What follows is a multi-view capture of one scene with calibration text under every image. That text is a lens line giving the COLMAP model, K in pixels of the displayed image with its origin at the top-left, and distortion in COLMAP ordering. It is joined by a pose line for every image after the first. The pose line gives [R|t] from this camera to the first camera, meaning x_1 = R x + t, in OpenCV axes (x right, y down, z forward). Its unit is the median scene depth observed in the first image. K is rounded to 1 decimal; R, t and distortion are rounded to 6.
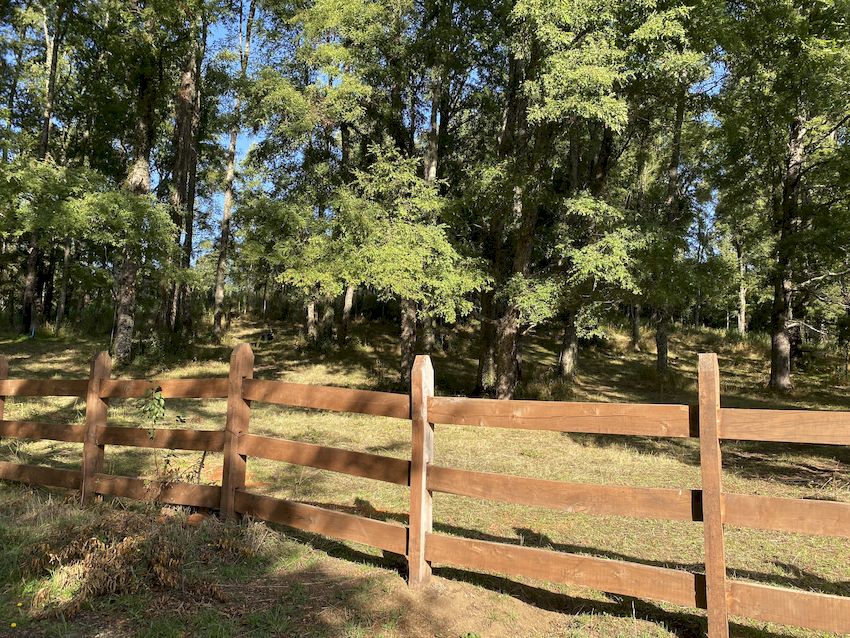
lens RADIAL K [[658.2, 0, 425.0], [0, 658.2, 319.0], [0, 0, 1]] dist [0.000881, -0.006253]
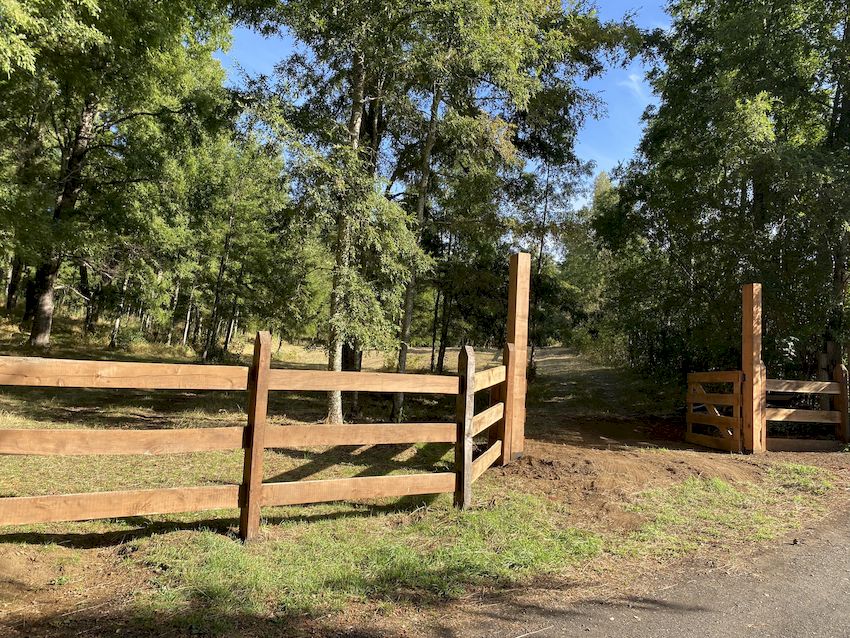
lens RADIAL K [[648.6, 0, 424.3], [0, 648.6, 303.7], [0, 0, 1]] dist [0.000941, -0.000404]
pose [[0.445496, 0.086810, 0.891065, -0.196725], [-0.122866, 0.991799, -0.035196, -0.000419], [-0.886813, -0.093802, 0.452509, 0.011396]]
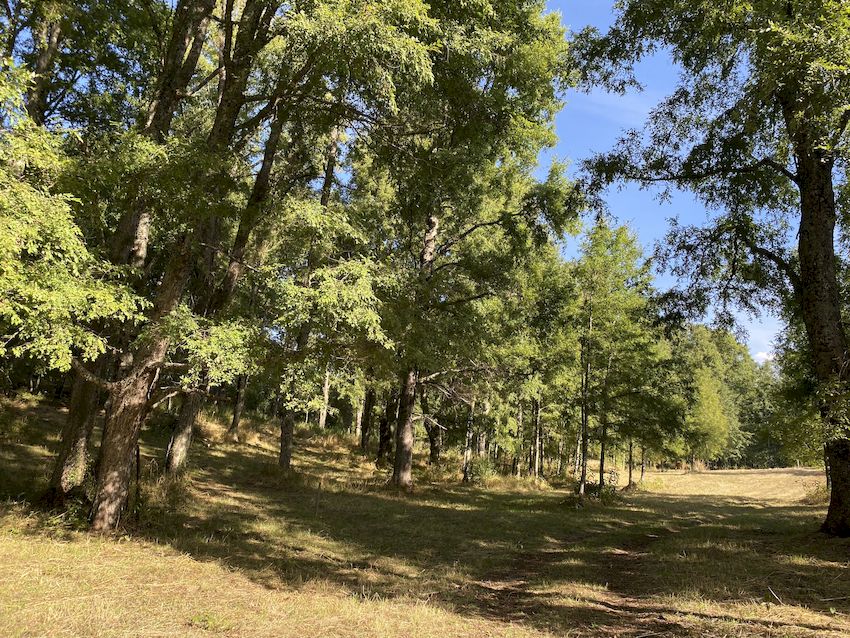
lens RADIAL K [[658.2, 0, 425.0], [0, 658.2, 319.0], [0, 0, 1]] dist [0.000881, -0.006253]
pose [[0.797972, 0.139703, 0.586280, -0.043328], [-0.056895, 0.985881, -0.157484, 0.031837], [-0.600003, 0.092311, 0.794654, 0.382817]]
